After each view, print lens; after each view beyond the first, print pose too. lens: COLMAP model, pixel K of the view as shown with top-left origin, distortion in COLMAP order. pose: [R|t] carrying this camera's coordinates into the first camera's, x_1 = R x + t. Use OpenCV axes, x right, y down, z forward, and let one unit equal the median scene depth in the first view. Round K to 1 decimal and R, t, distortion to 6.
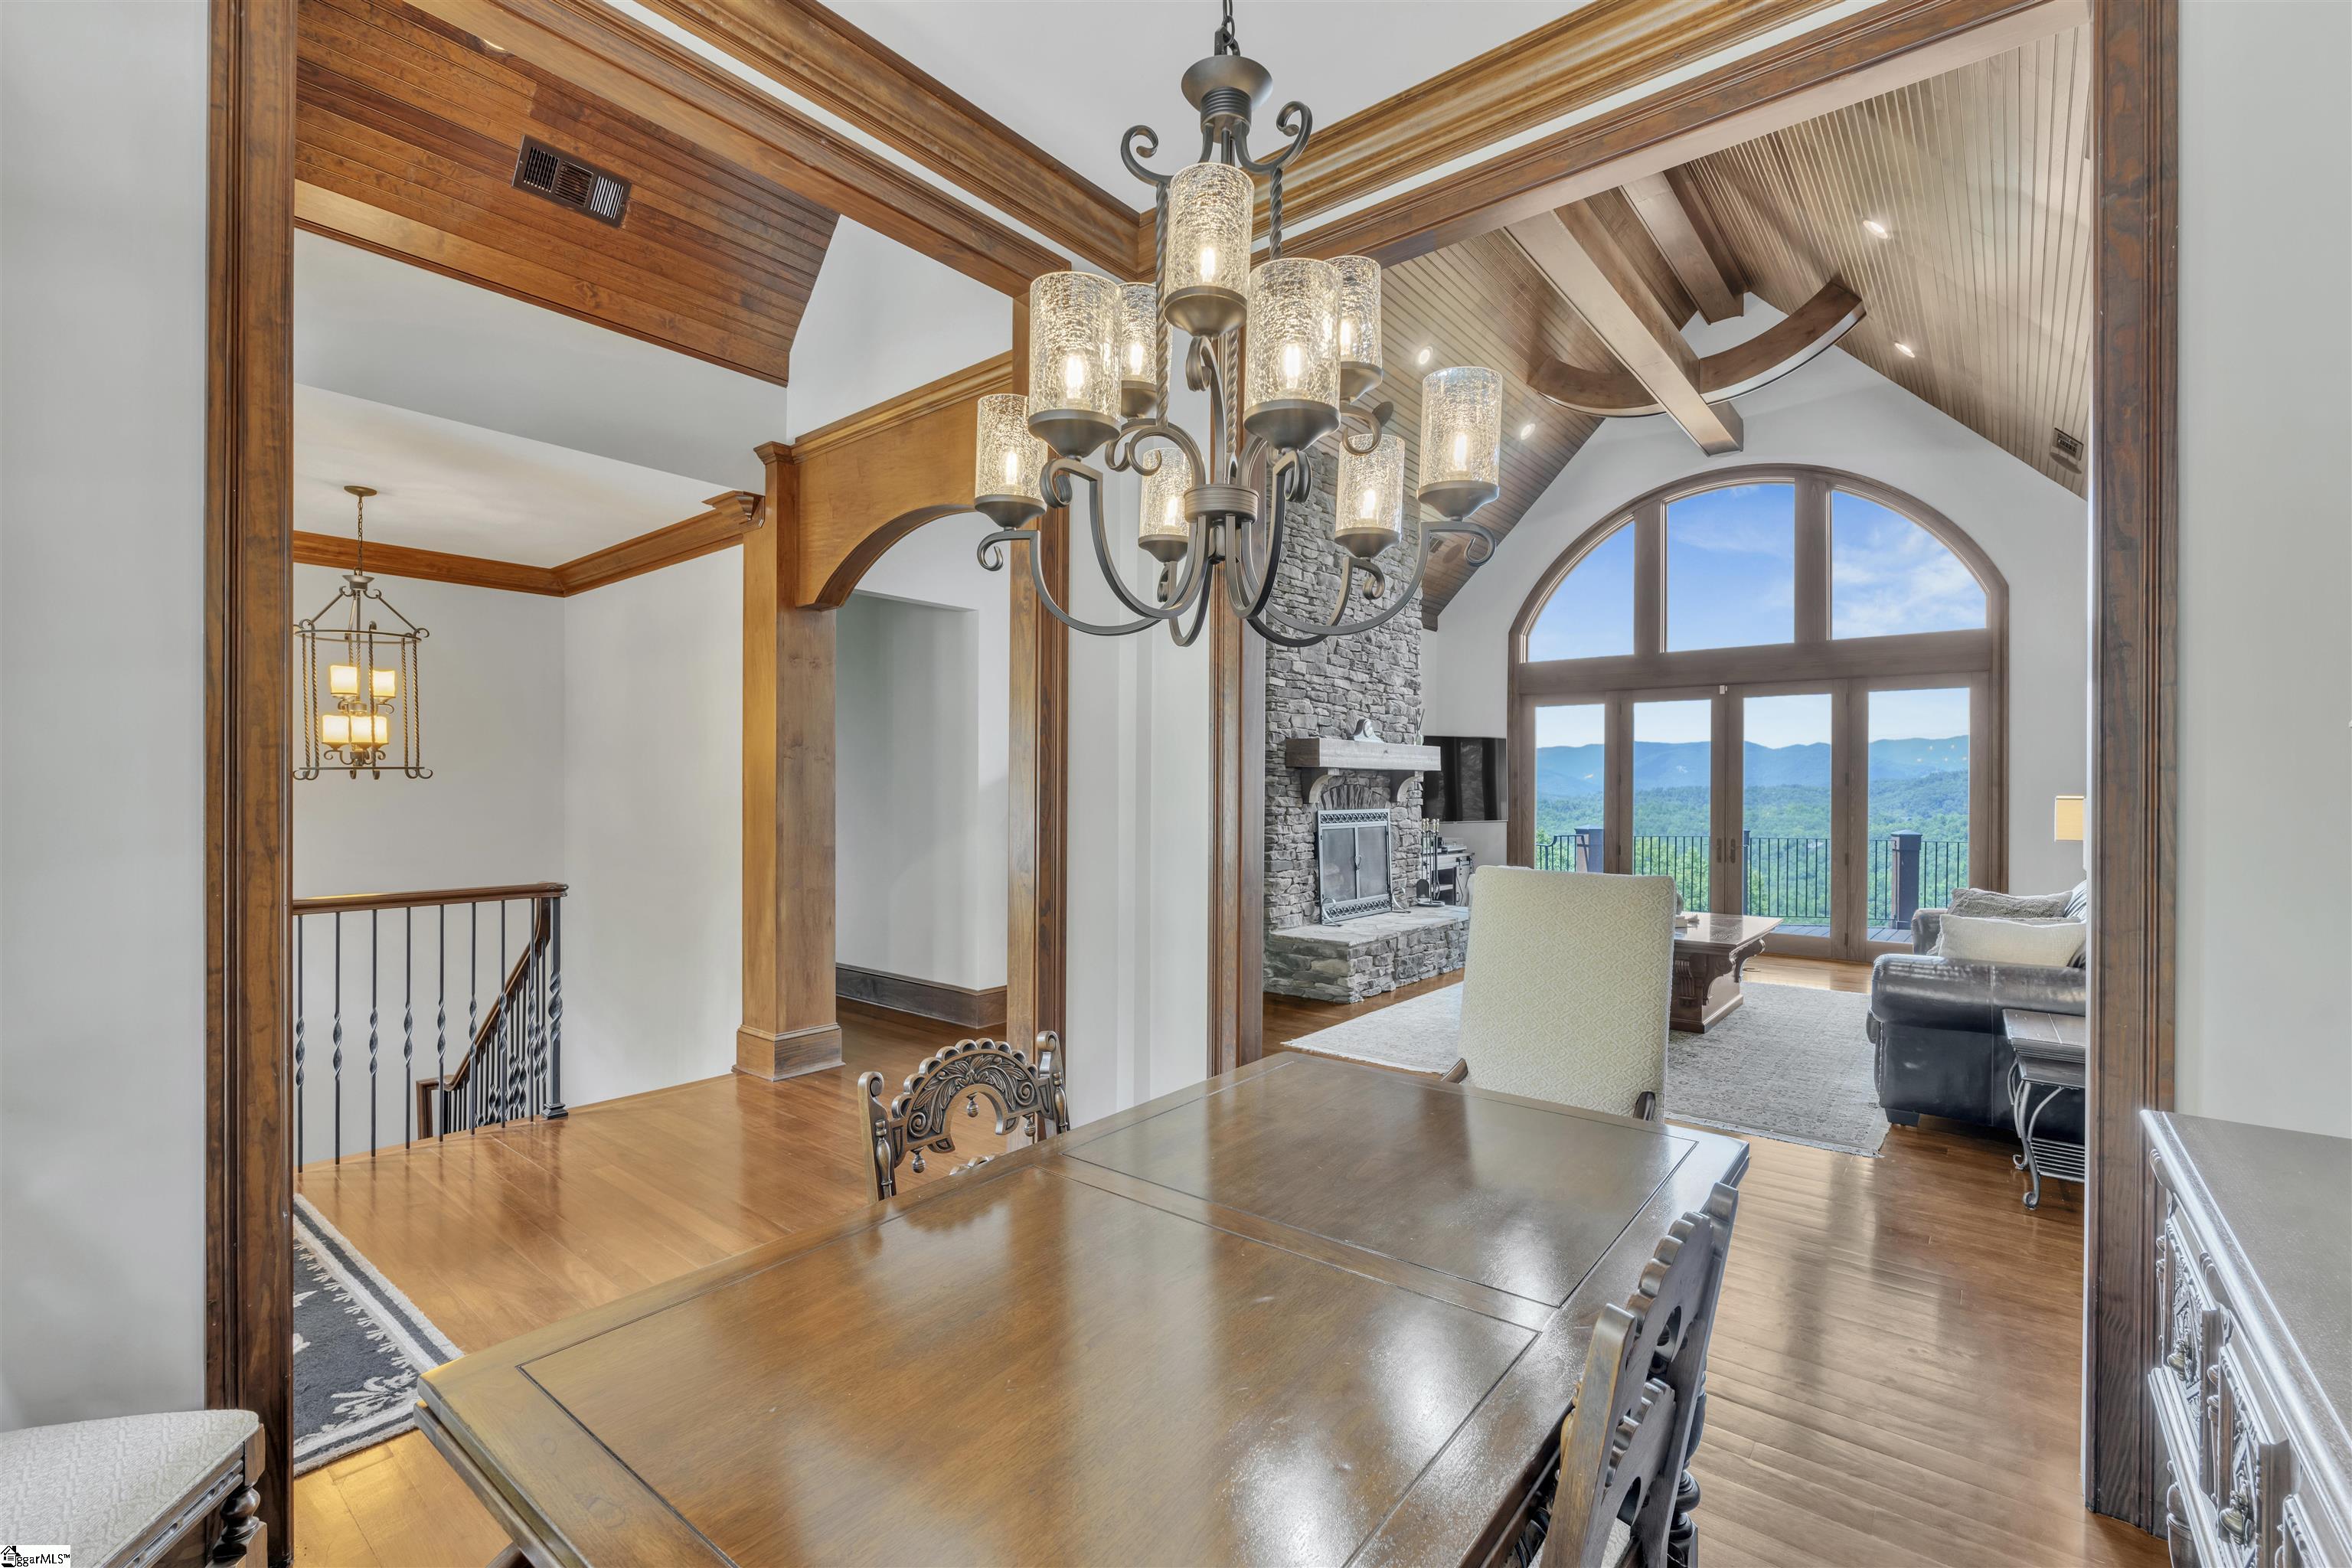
lens RADIAL K [[1022.4, 0, 1176.0], [0, 1022.4, 784.0], [0, 0, 1]] dist [-0.006736, -0.000141]
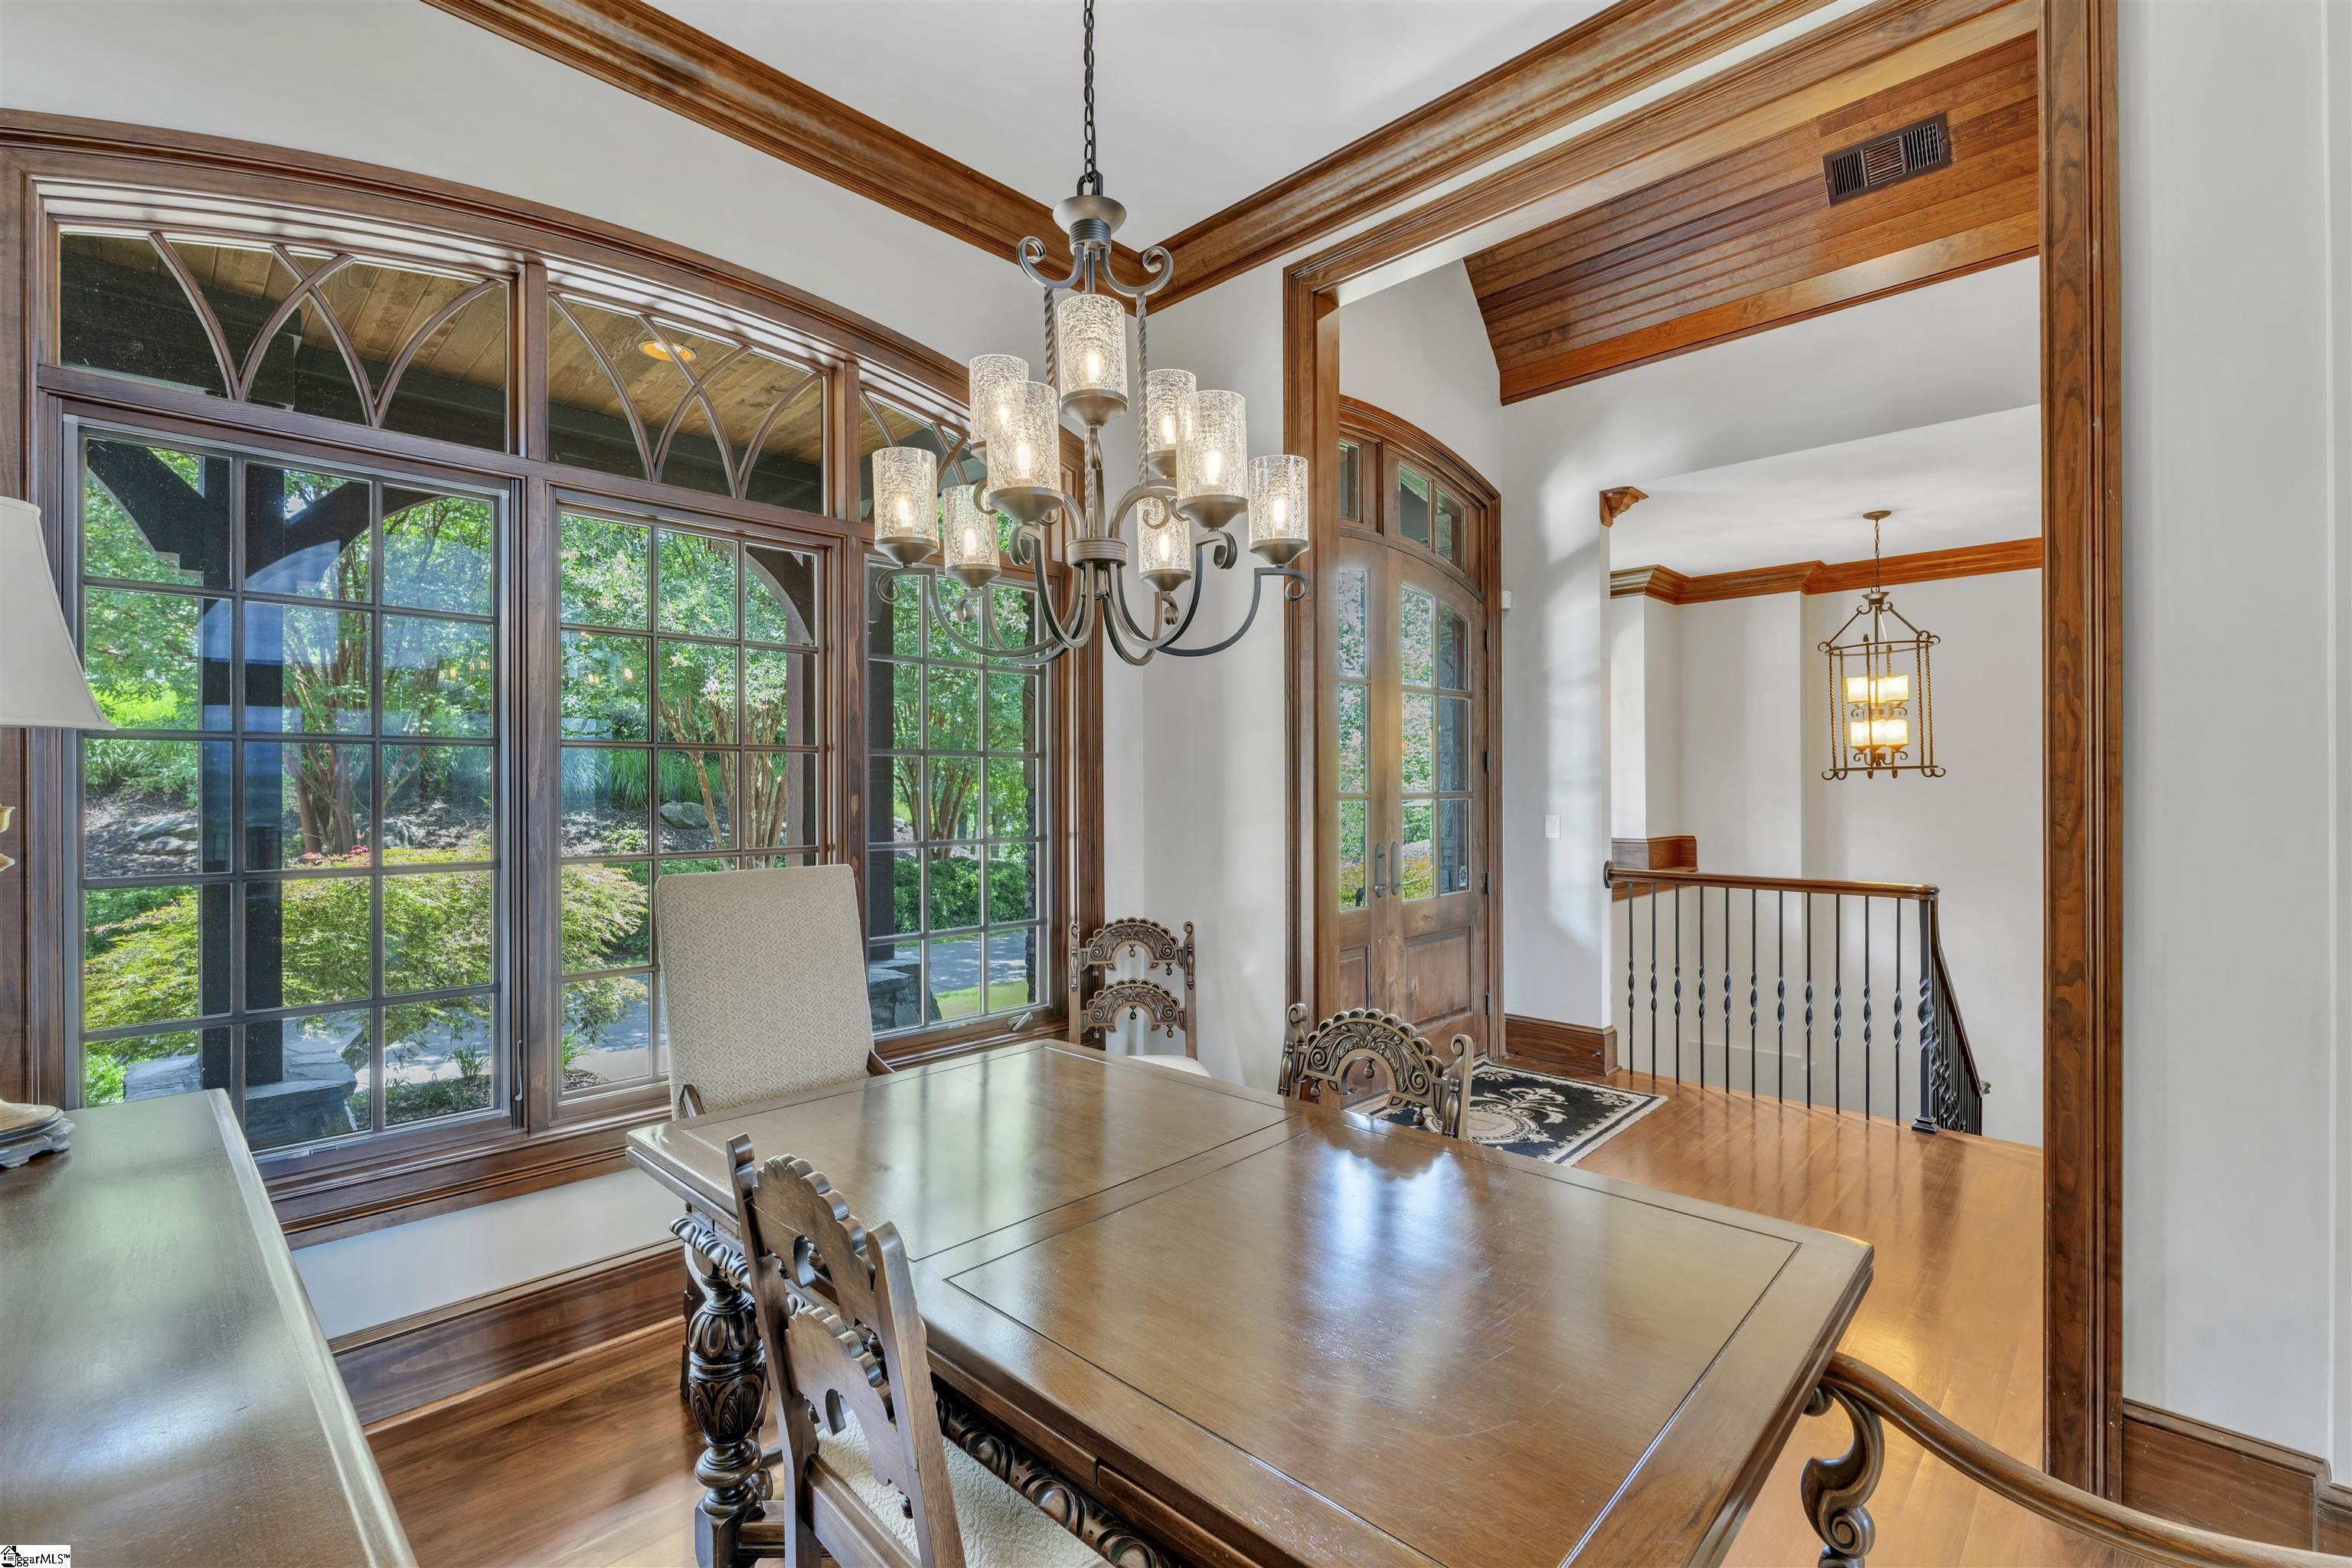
lens RADIAL K [[1043.9, 0, 1176.0], [0, 1043.9, 784.0], [0, 0, 1]] dist [-0.005295, -0.000030]
pose [[-0.082816, -0.004113, -0.996556, 0.376004], [0.004573, 0.999979, -0.004507, 0.002861], [0.996554, -0.004931, -0.082796, 0.342248]]
